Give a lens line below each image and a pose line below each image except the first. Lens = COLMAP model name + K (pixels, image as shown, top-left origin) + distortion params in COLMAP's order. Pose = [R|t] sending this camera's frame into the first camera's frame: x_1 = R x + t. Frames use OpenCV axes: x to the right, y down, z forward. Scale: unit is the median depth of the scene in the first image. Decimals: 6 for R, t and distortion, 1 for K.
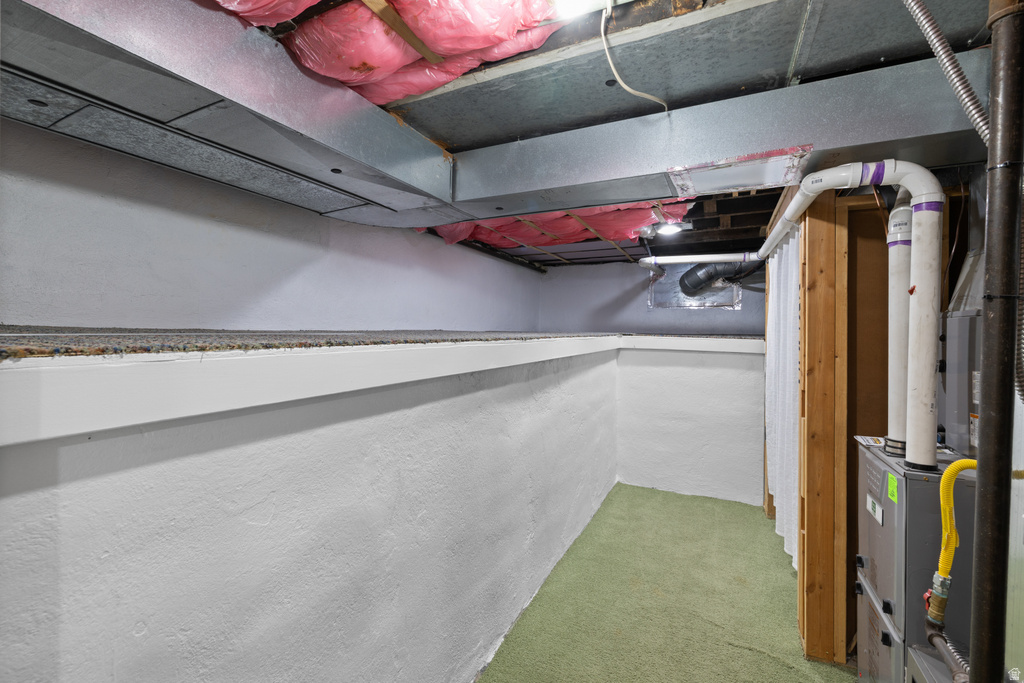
lens RADIAL K [[450.6, 0, 512.3], [0, 450.6, 339.4], [0, 0, 1]] dist [0.005730, 0.000592]
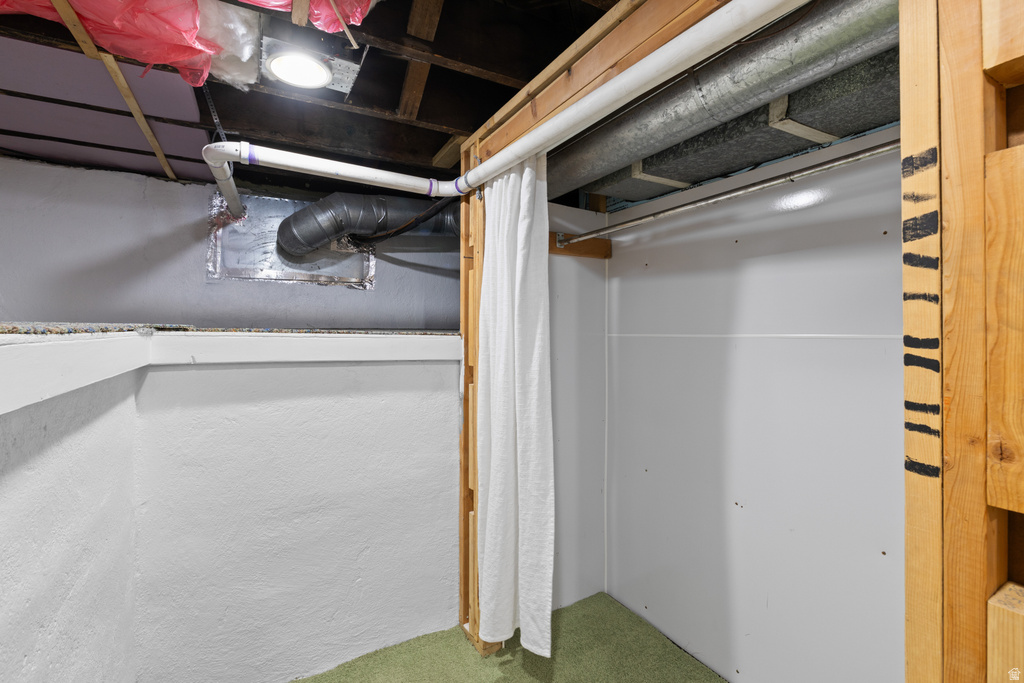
lens RADIAL K [[450.6, 0, 509.5], [0, 450.6, 328.2], [0, 0, 1]] dist [0.005730, 0.000592]
pose [[0.591494, -0.002427, 0.806306, 0.116020], [0.013654, 0.999882, -0.007006, -0.004496], [-0.806194, 0.015154, 0.591458, 0.542147]]
